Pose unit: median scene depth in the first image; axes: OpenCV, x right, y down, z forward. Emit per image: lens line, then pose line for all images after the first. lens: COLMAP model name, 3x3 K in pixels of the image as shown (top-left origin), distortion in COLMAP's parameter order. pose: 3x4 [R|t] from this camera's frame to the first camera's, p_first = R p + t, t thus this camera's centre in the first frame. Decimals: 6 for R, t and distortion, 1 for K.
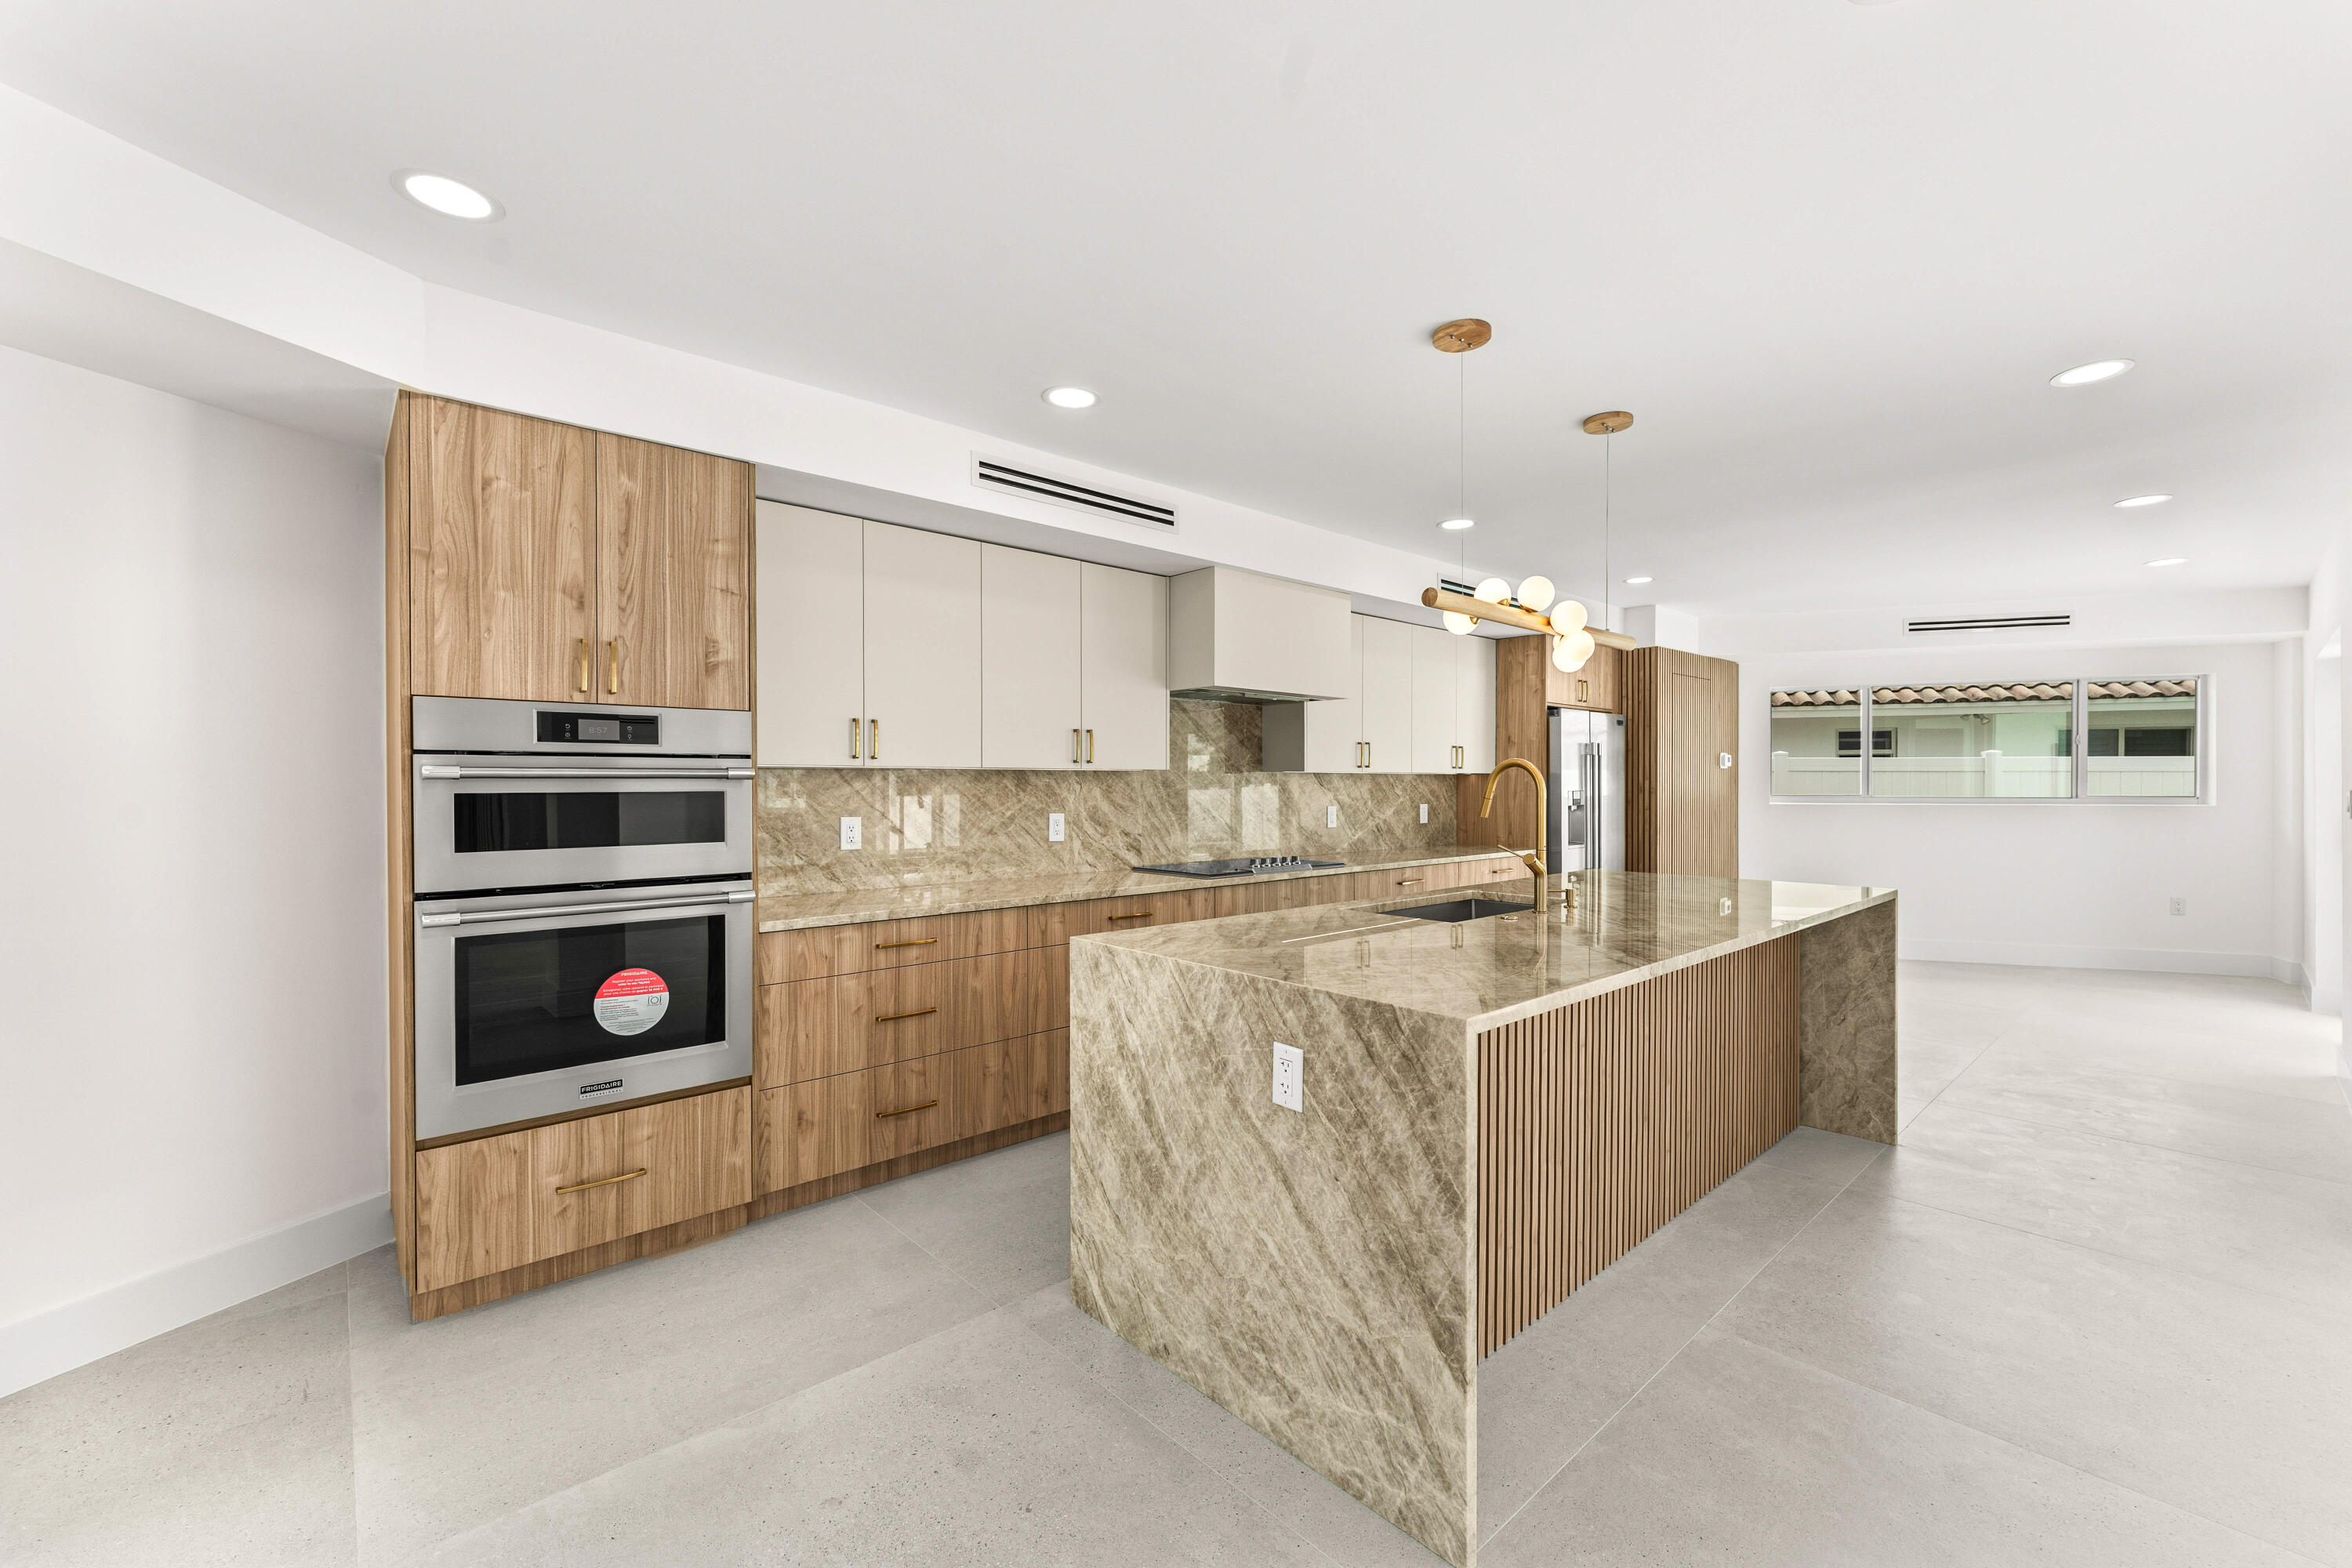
lens RADIAL K [[960.2, 0, 1178.5], [0, 960.2, 789.8], [0, 0, 1]] dist [0.003383, -0.000409]
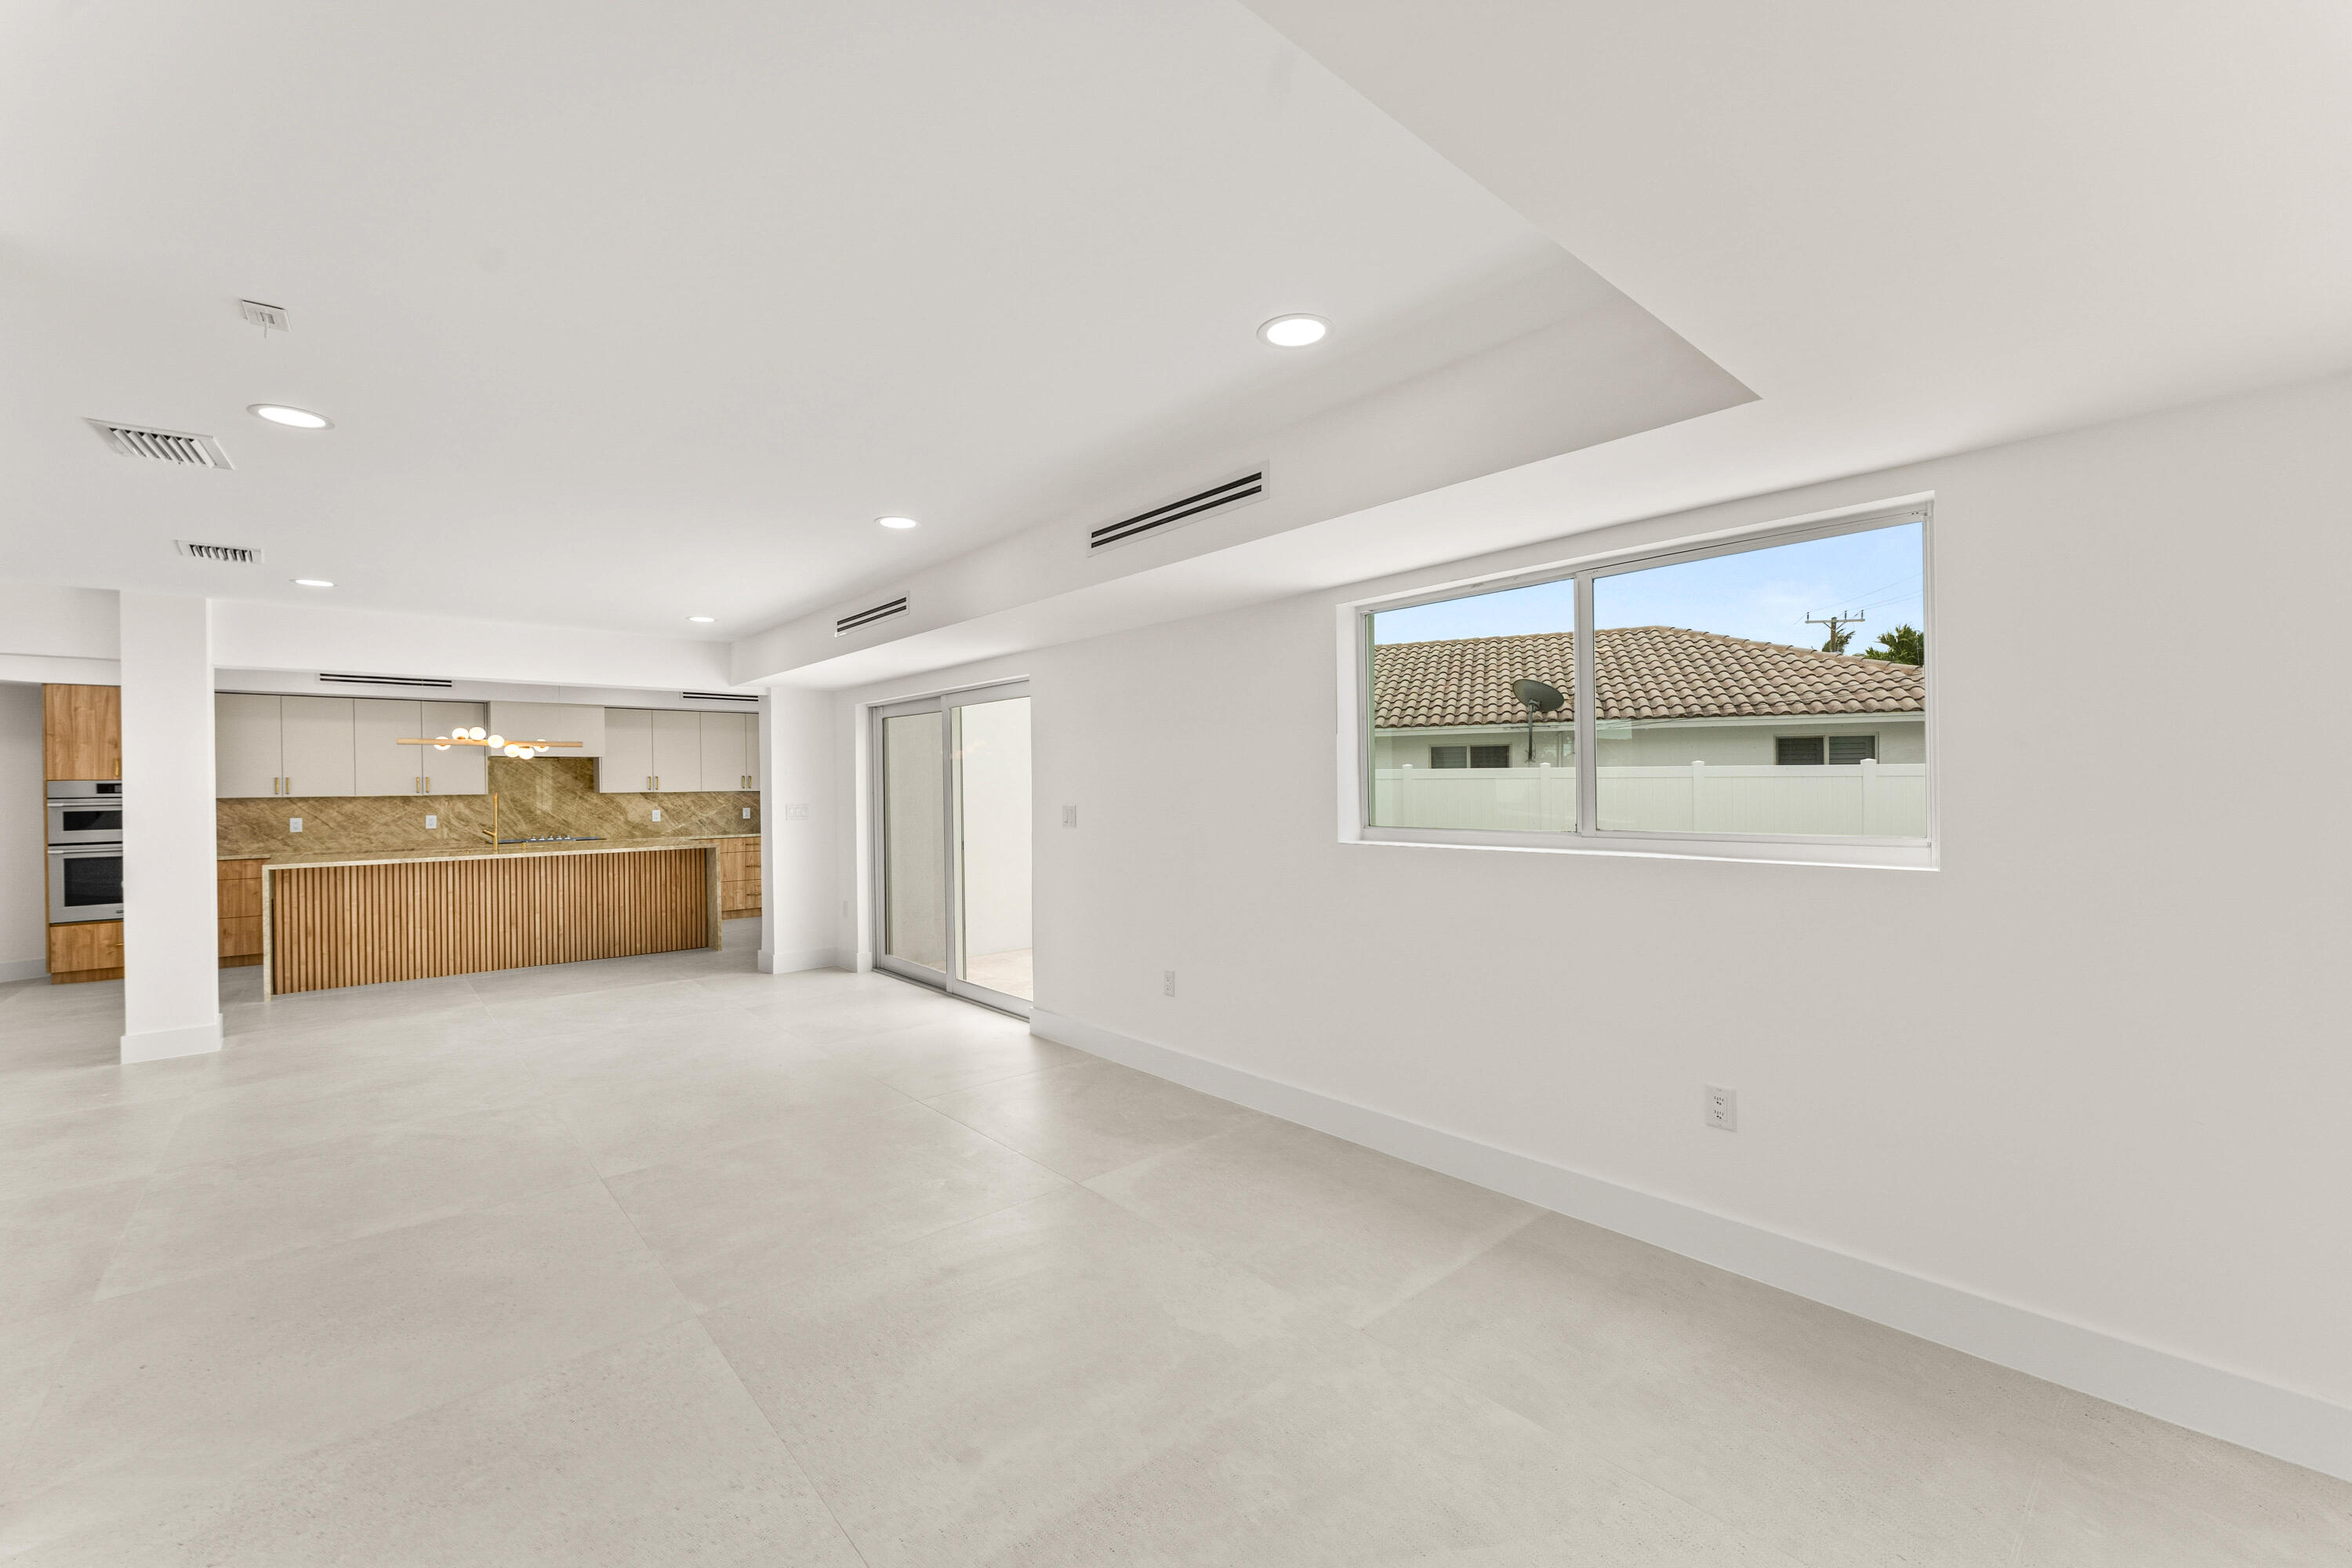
lens RADIAL K [[960.2, 0, 1173.3], [0, 960.2, 785.0], [0, 0, 1]] dist [0.003383, -0.000409]
pose [[0.999797, -0.005601, -0.019344, 2.571173], [0.005589, 0.999984, -0.000655, -0.053209], [0.019347, 0.000546, 0.999813, -1.813945]]
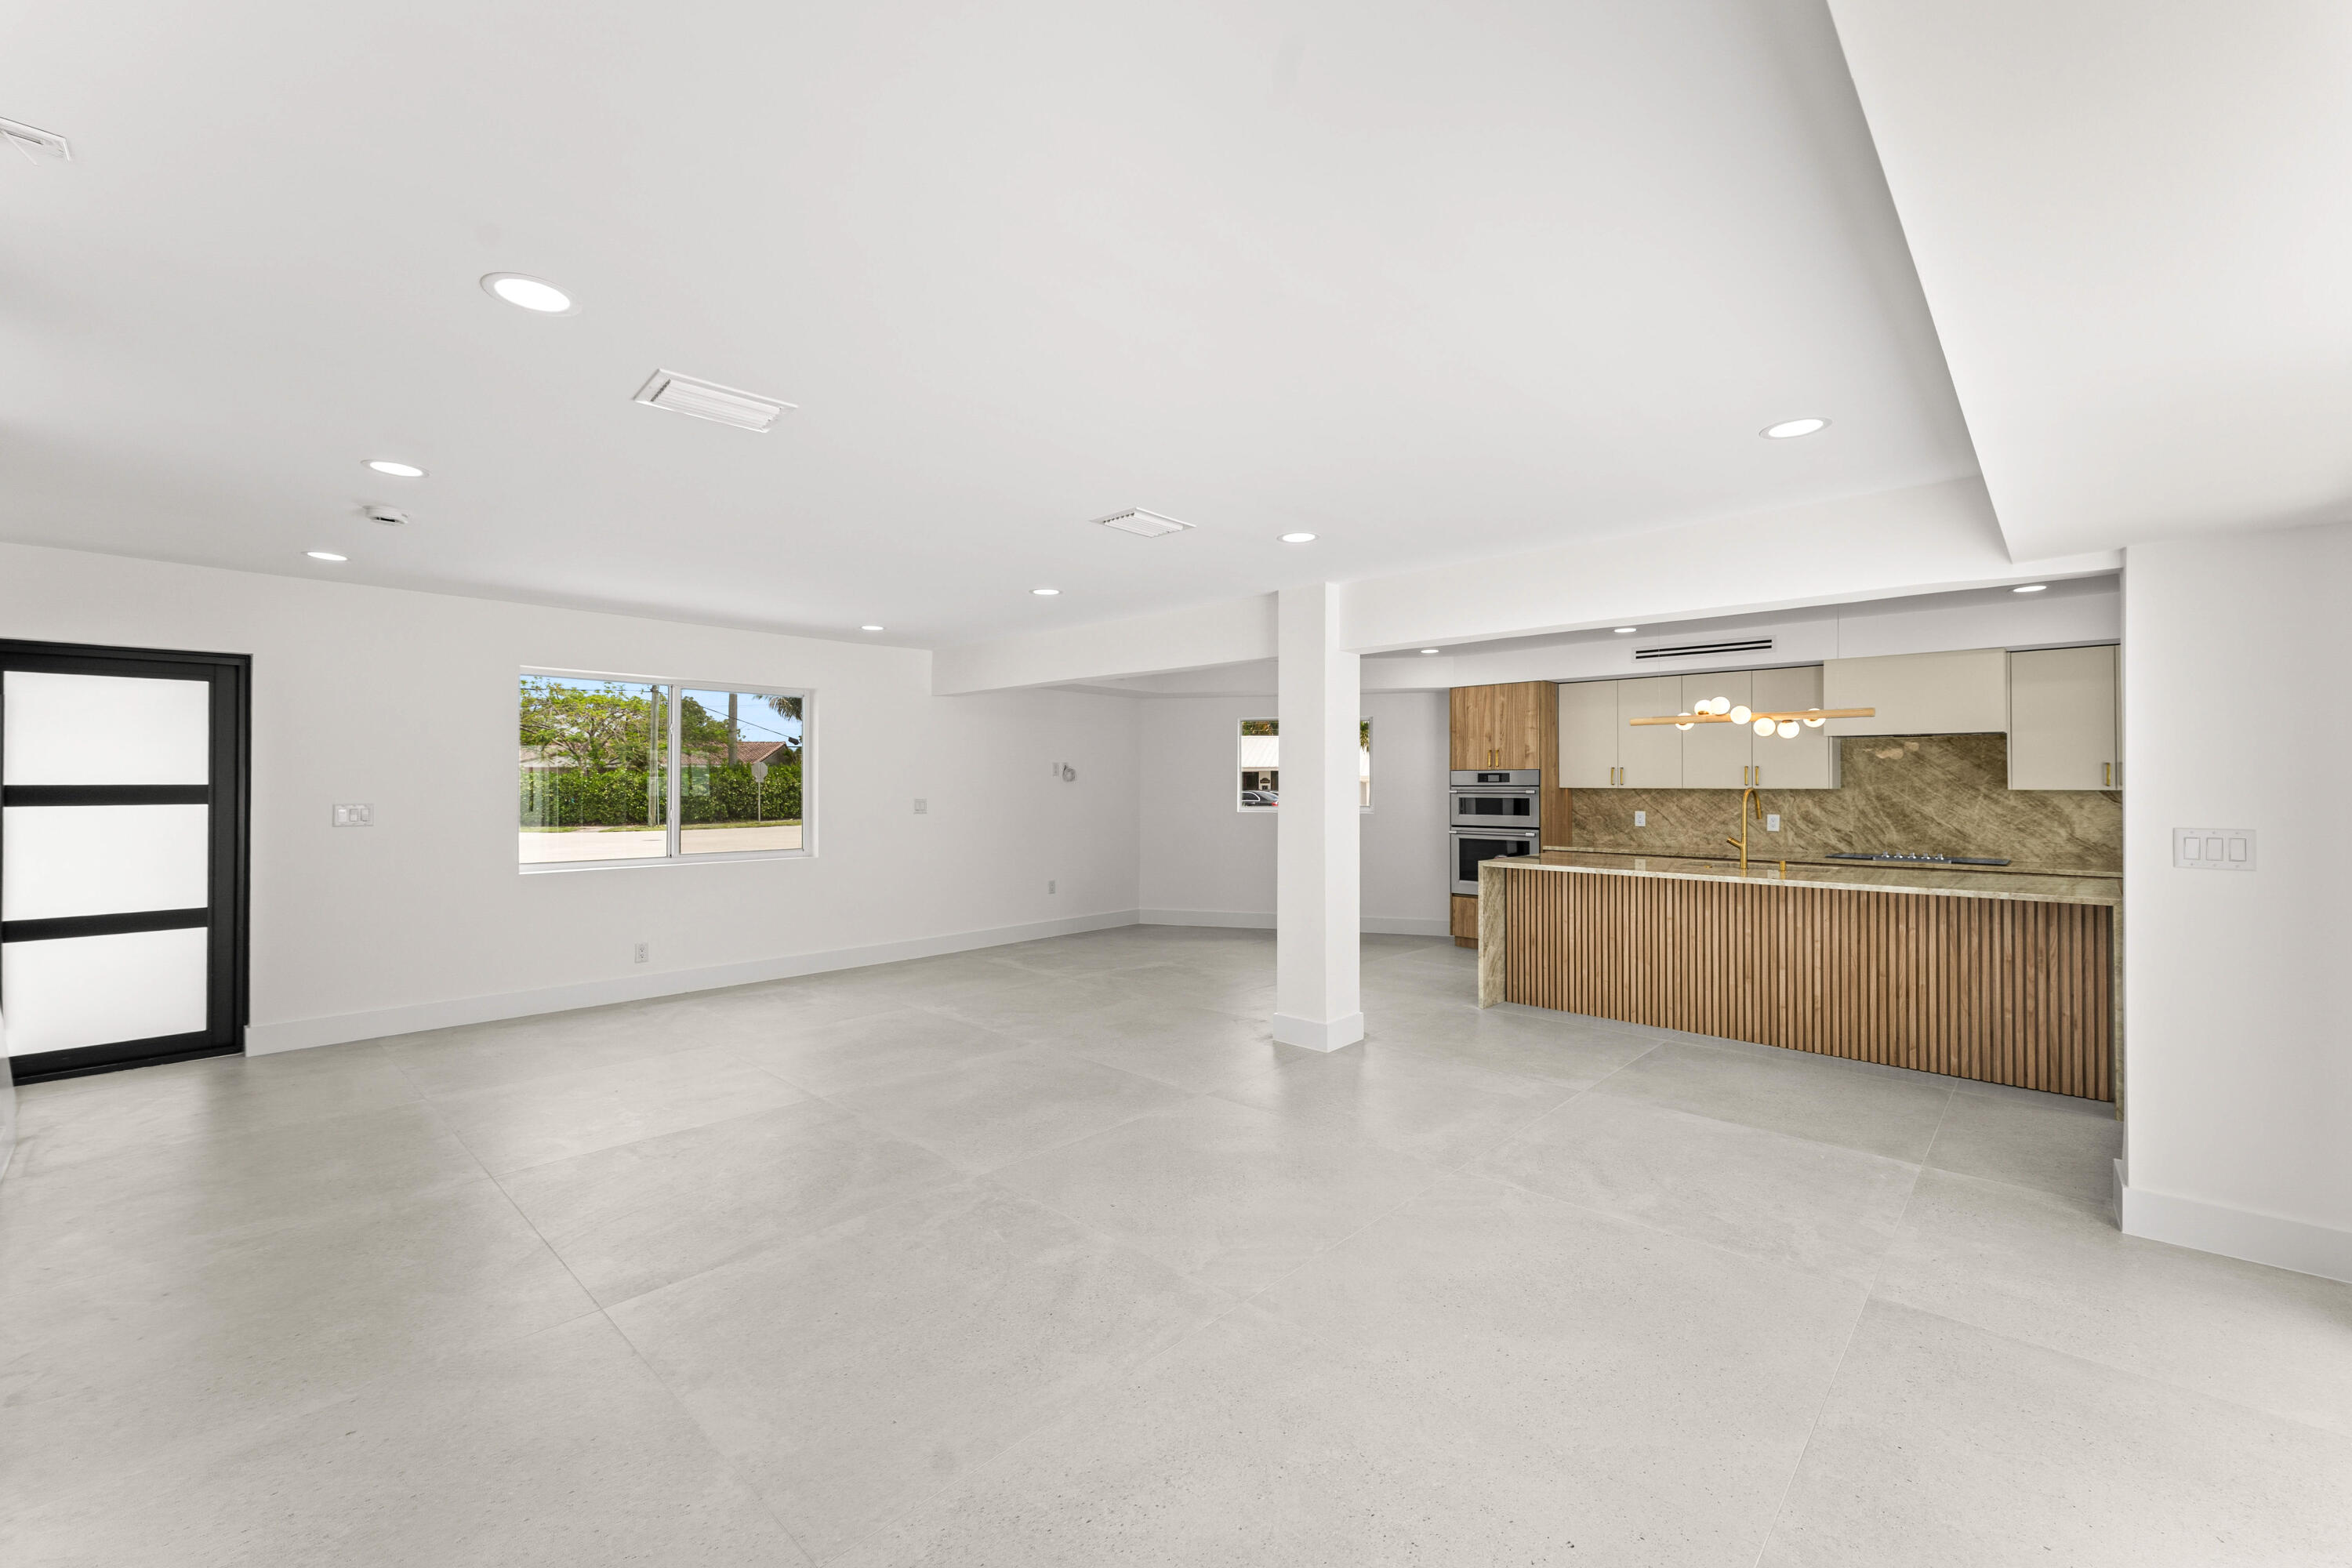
lens RADIAL K [[960.2, 0, 1177.1], [0, 960.2, 771.2], [0, 0, 1]] dist [0.003383, -0.000409]
pose [[0.076726, -0.007765, -0.997022, 2.426407], [-0.004614, 0.999956, -0.008143, -0.053755], [0.997042, 0.005225, 0.076687, -0.281148]]
